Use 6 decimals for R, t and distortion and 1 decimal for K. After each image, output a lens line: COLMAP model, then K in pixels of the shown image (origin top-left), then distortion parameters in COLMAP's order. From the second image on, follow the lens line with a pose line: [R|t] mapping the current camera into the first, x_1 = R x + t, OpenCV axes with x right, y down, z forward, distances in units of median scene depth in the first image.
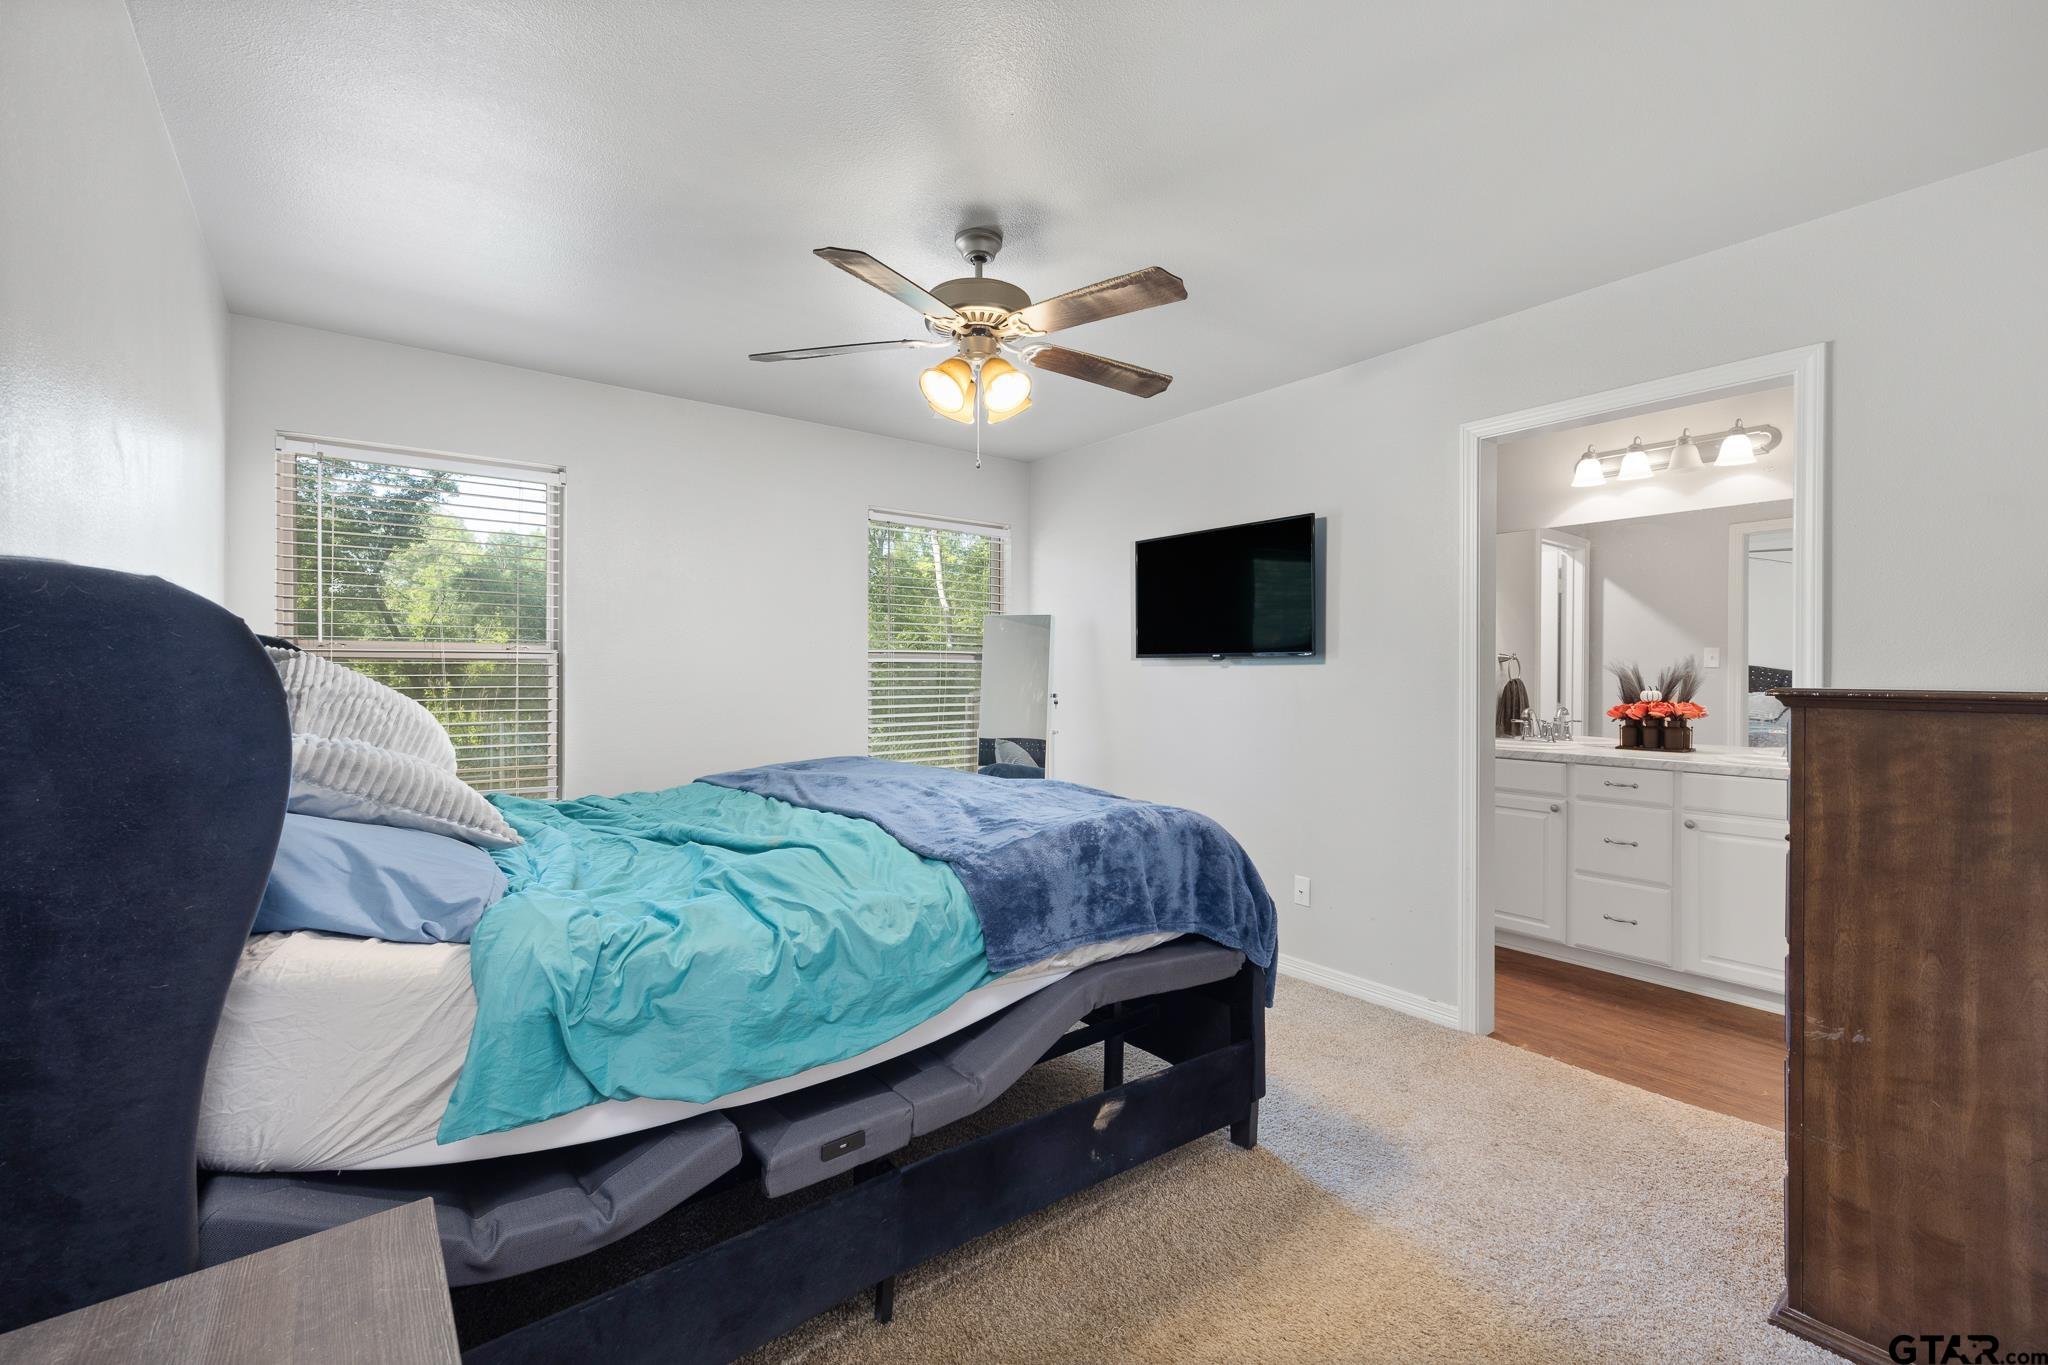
lens RADIAL K [[862.1, 0, 1046.7], [0, 862.1, 682.1], [0, 0, 1]] dist [0.002480, 0.000157]
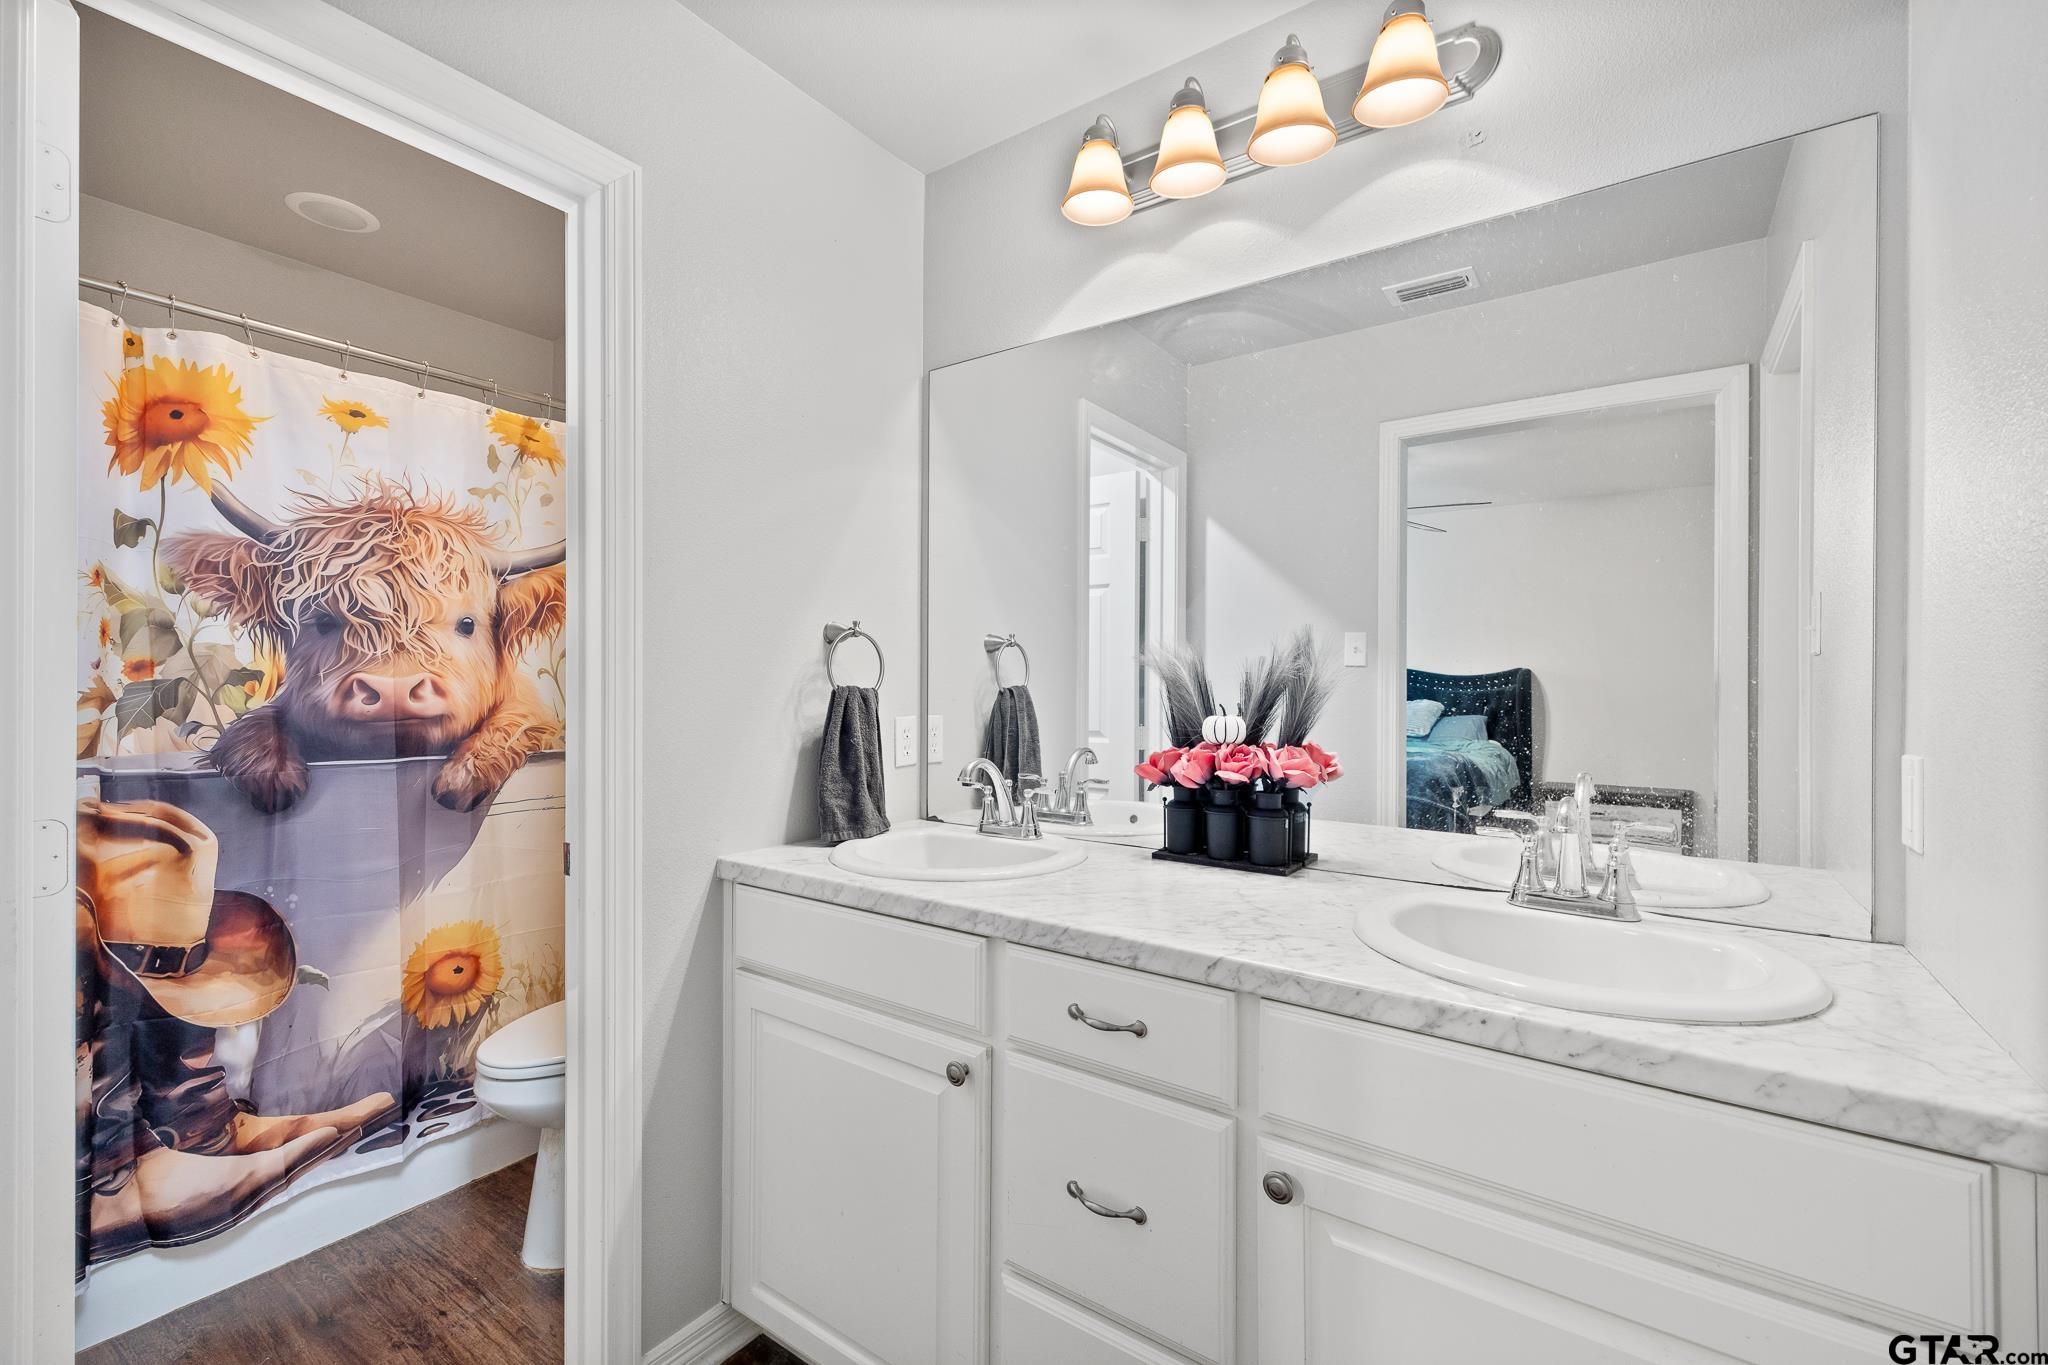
lens RADIAL K [[862.1, 0, 1046.7], [0, 862.1, 682.1], [0, 0, 1]] dist [0.002480, 0.000157]
pose [[0.953285, 0.000676, 0.302071, 0.499130], [-0.000825, 1.000000, 0.000365, -0.006382], [-0.302070, -0.000597, 0.953285, 0.639646]]
